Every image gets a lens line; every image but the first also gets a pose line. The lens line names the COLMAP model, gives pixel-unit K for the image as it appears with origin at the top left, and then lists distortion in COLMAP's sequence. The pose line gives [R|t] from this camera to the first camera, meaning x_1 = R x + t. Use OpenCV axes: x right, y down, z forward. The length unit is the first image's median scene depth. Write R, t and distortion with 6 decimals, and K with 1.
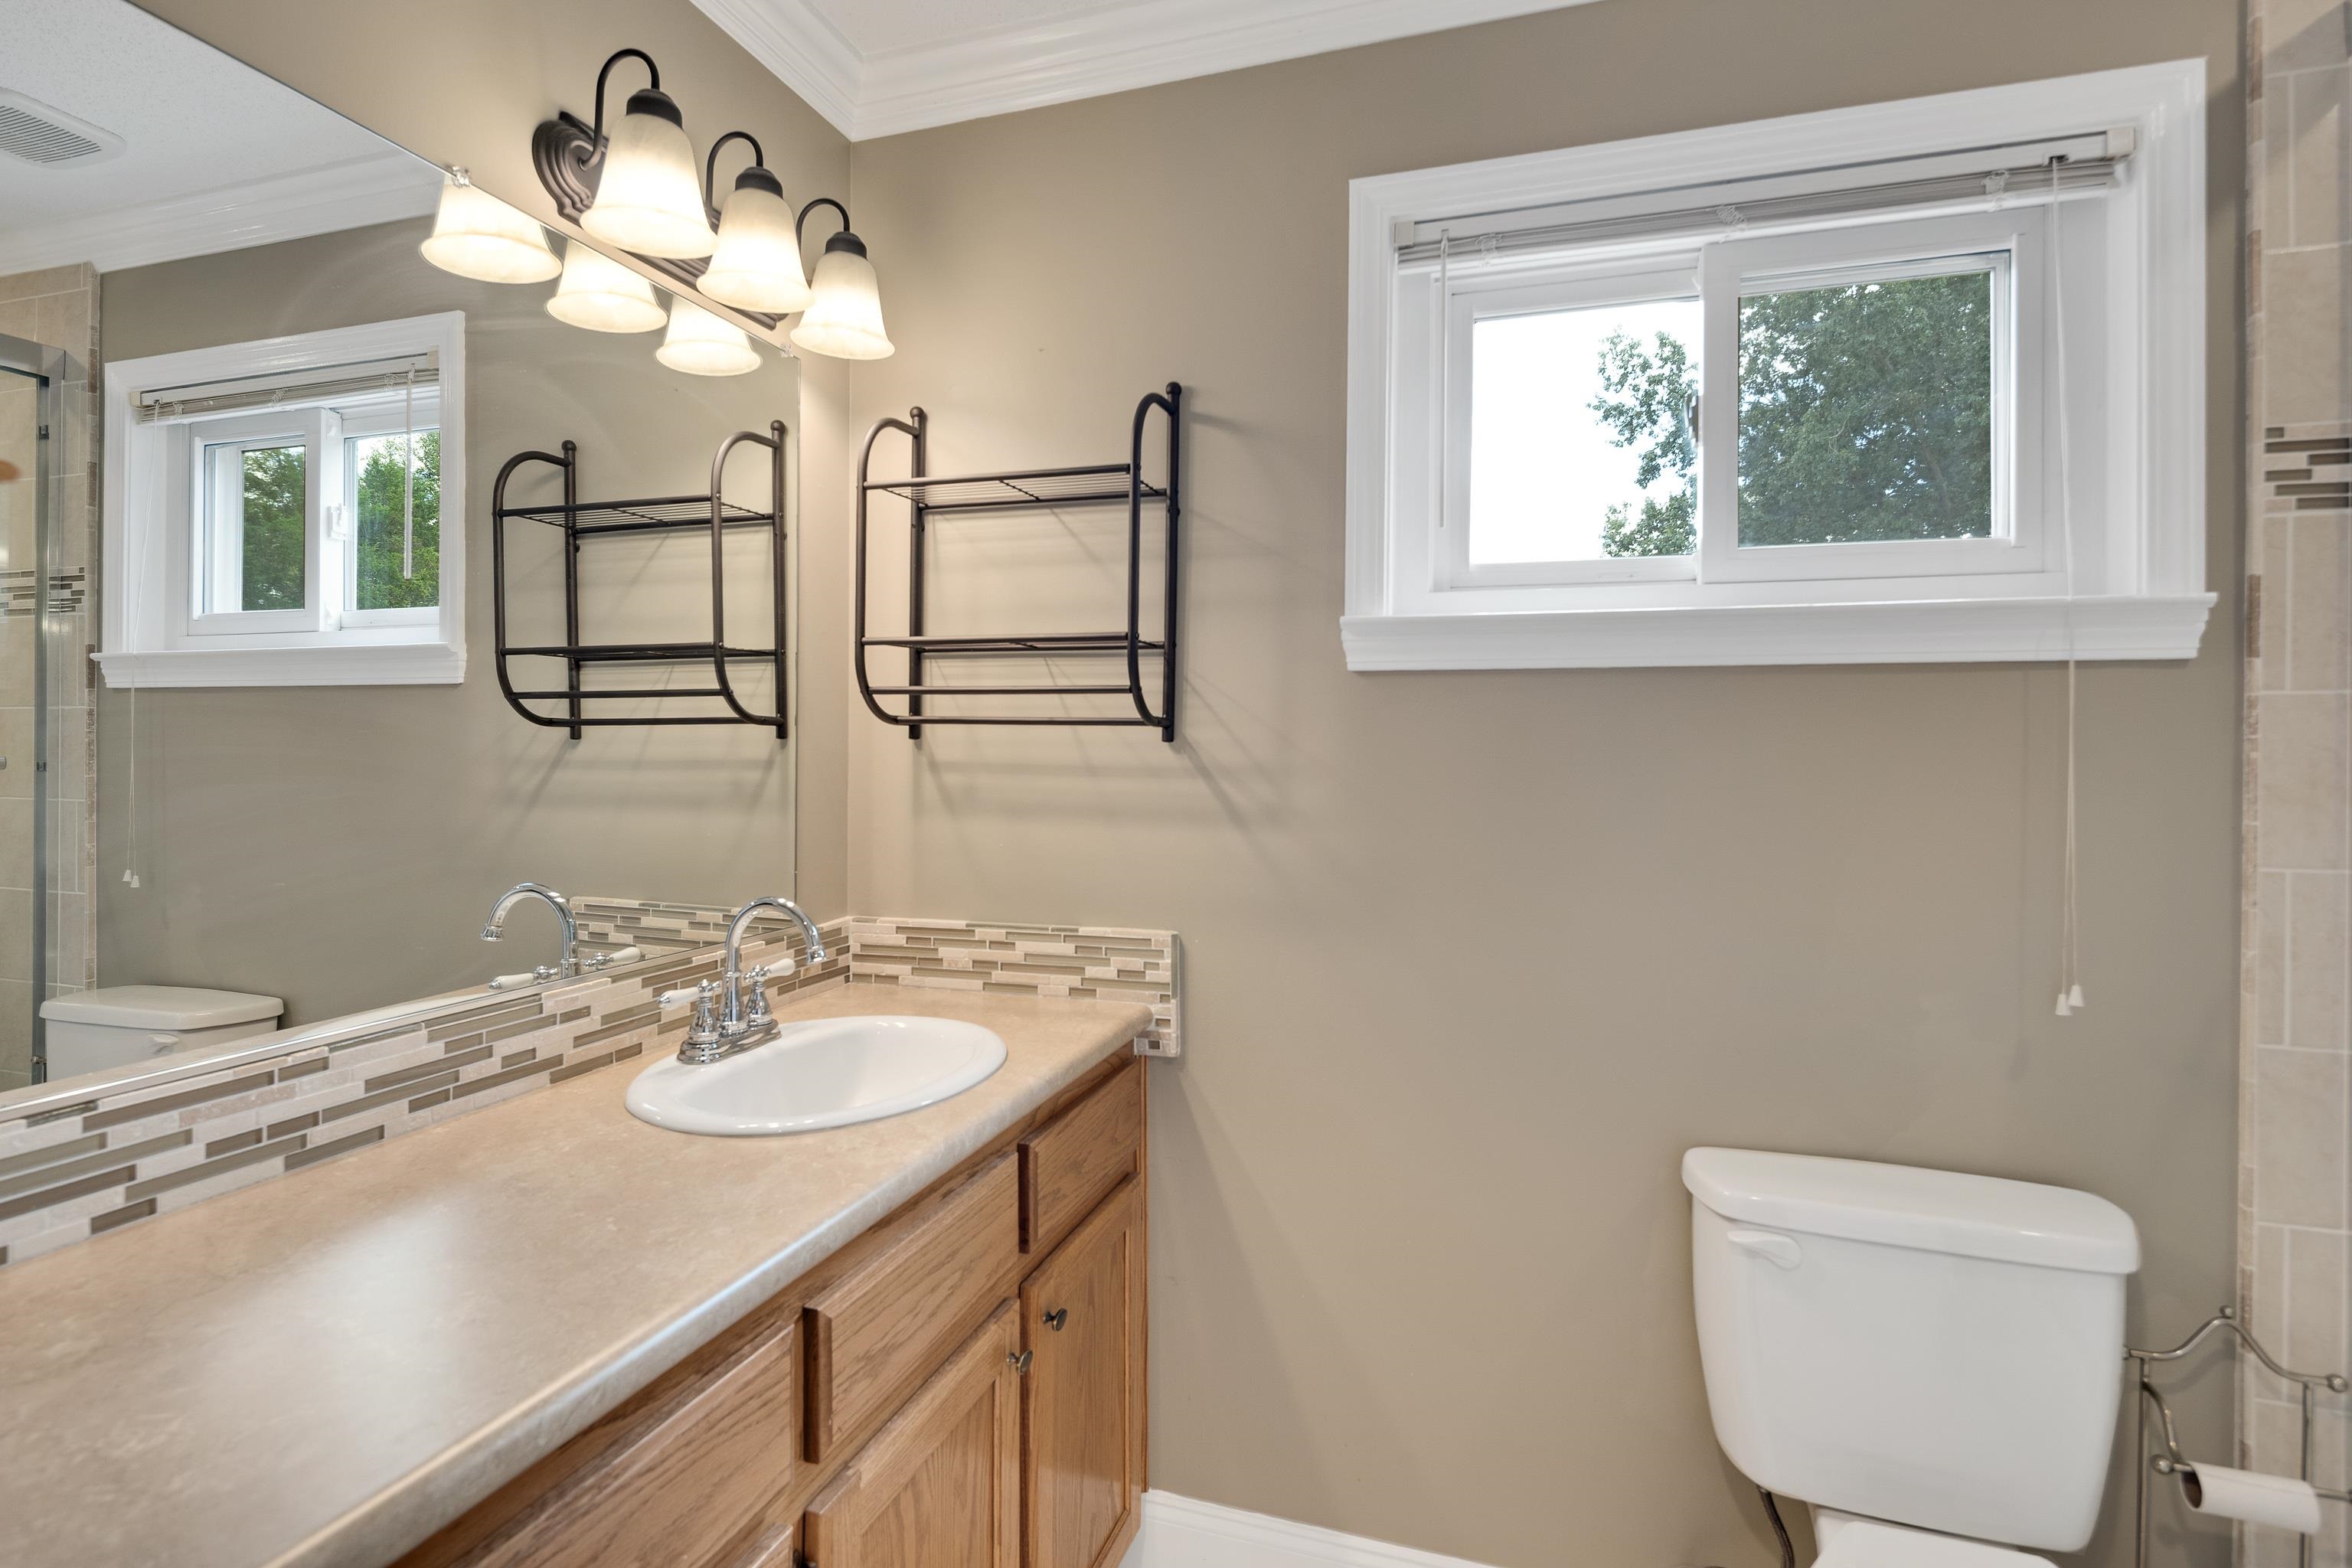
lens RADIAL K [[1138.9, 0, 1136.7], [0, 1138.9, 746.1], [0, 0, 1]] dist [0.003853, -0.004157]
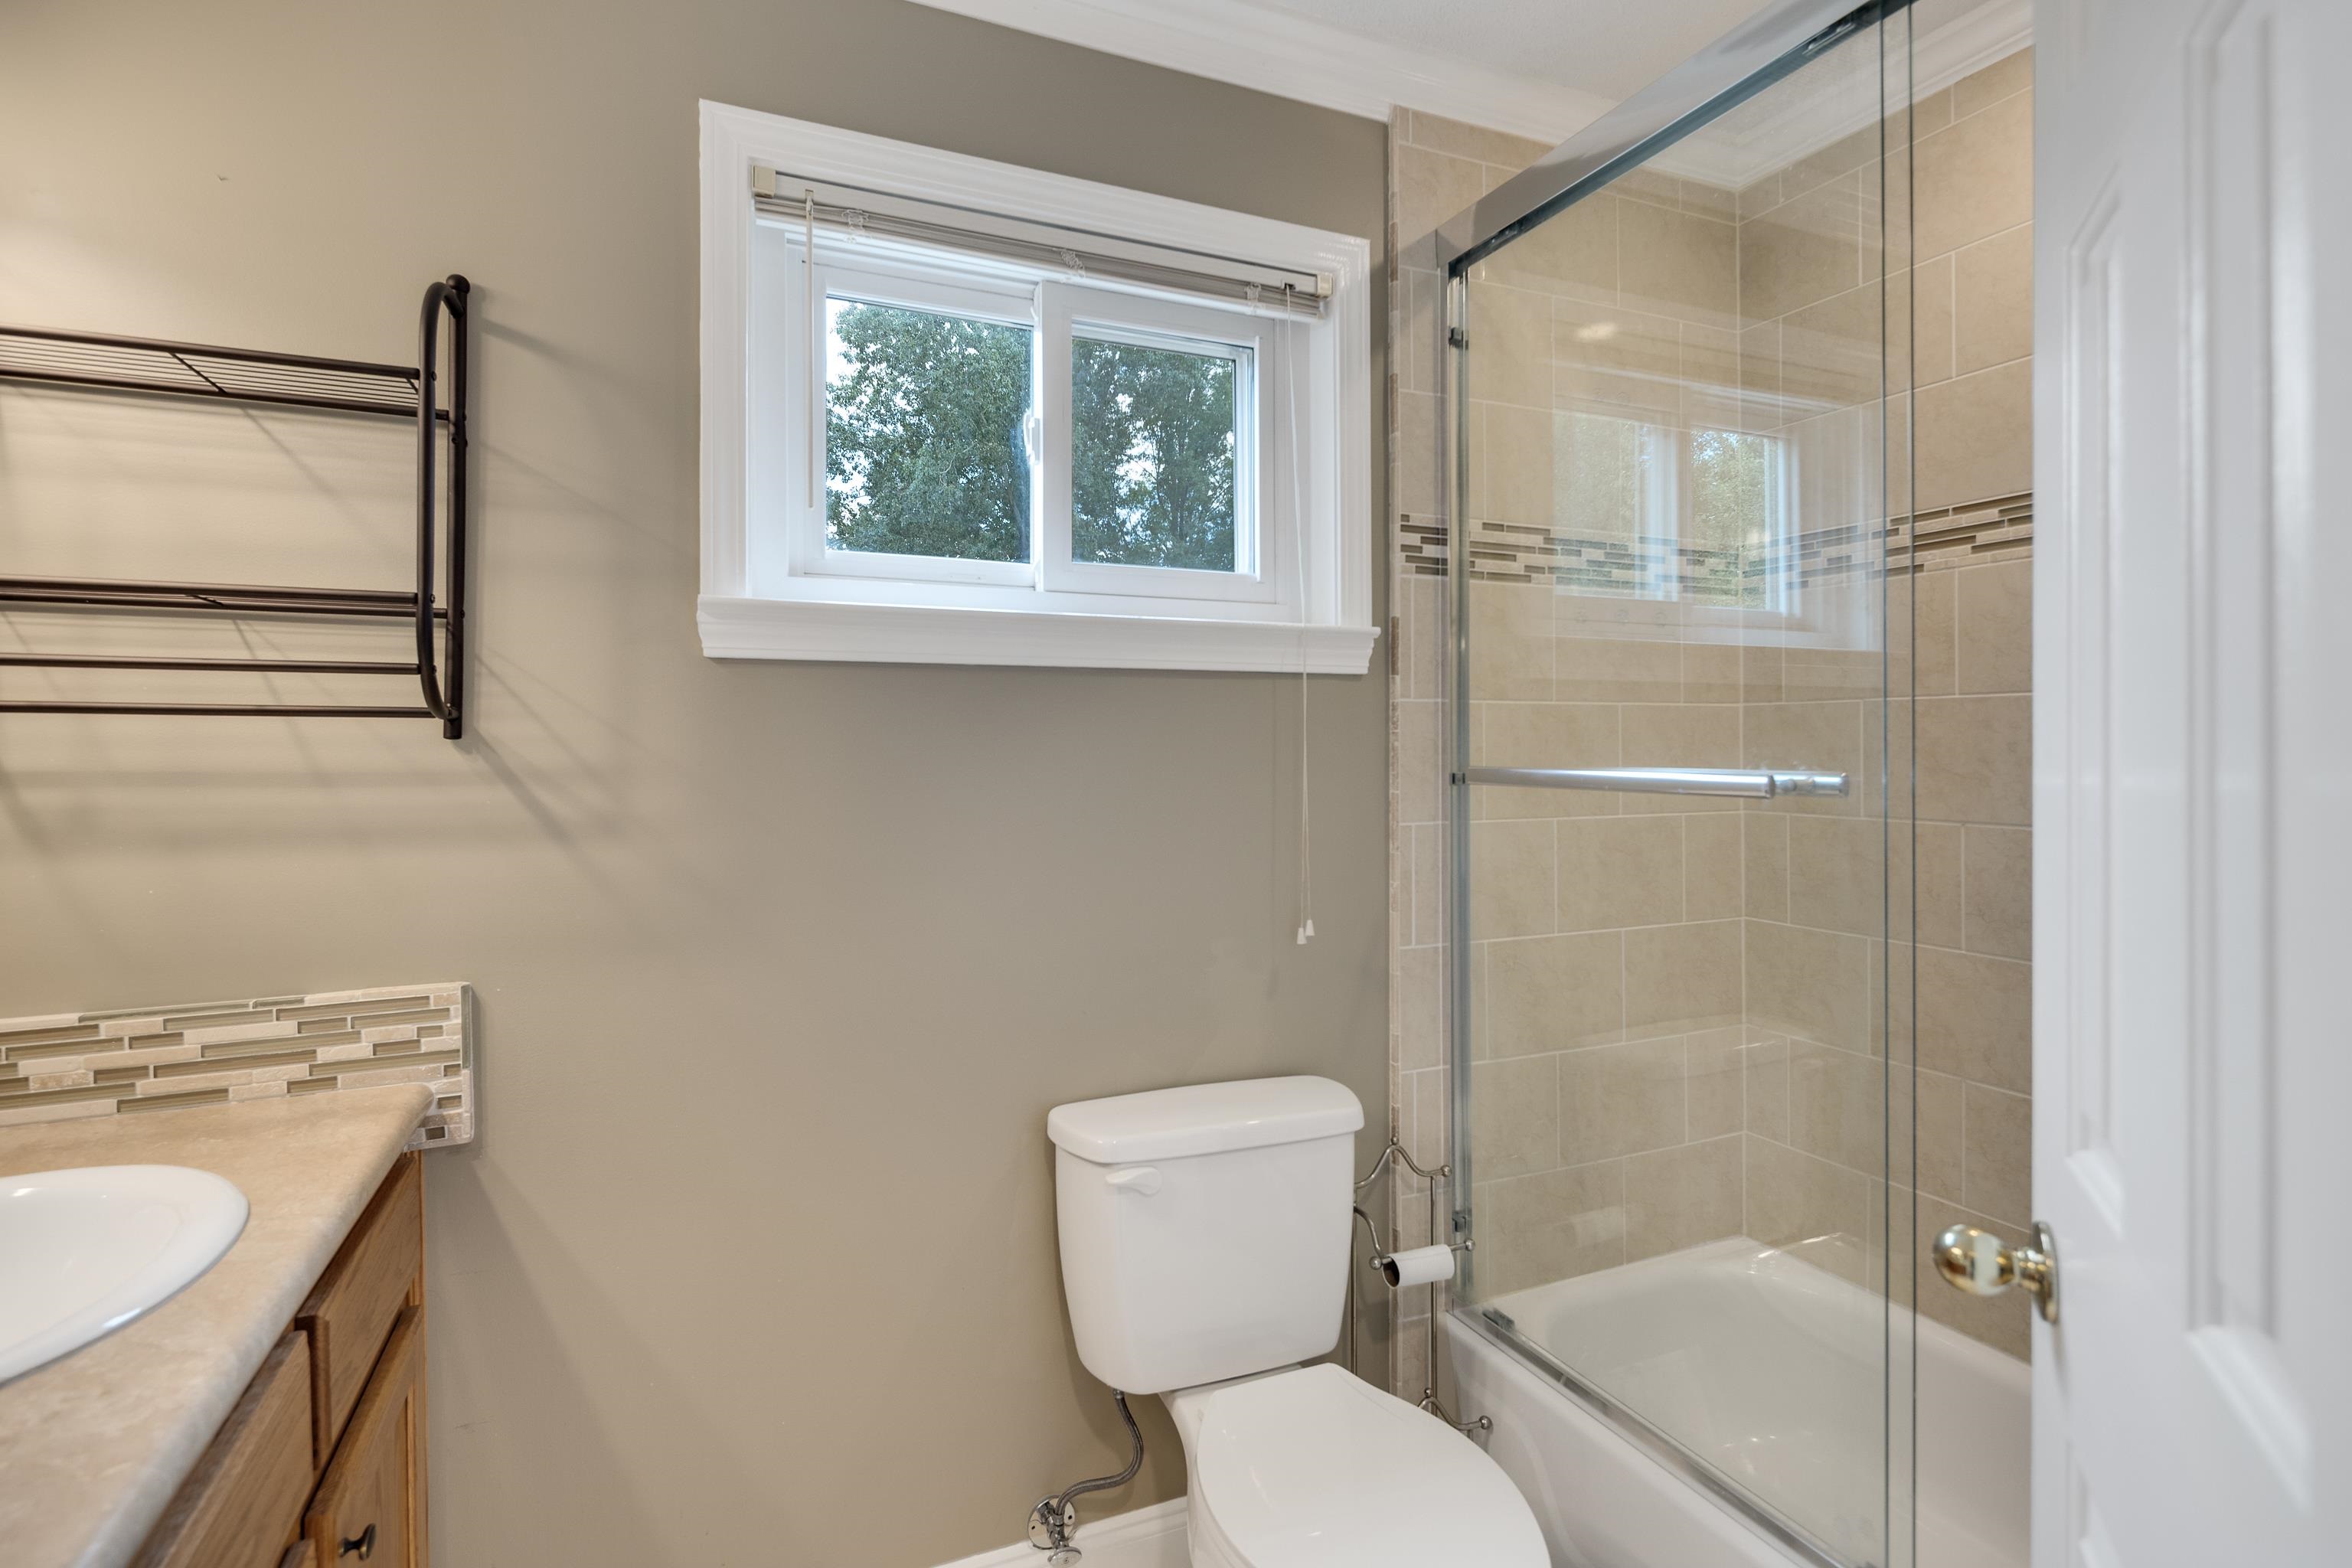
lens RADIAL K [[1138.9, 0, 1157.1], [0, 1138.9, 746.5], [0, 0, 1]] dist [0.003853, -0.004157]
pose [[0.742299, -0.009368, 0.670003, -0.149034], [0.007361, 0.999956, 0.005827, 0.000638], [-0.670028, 0.000606, 0.742335, 0.113366]]
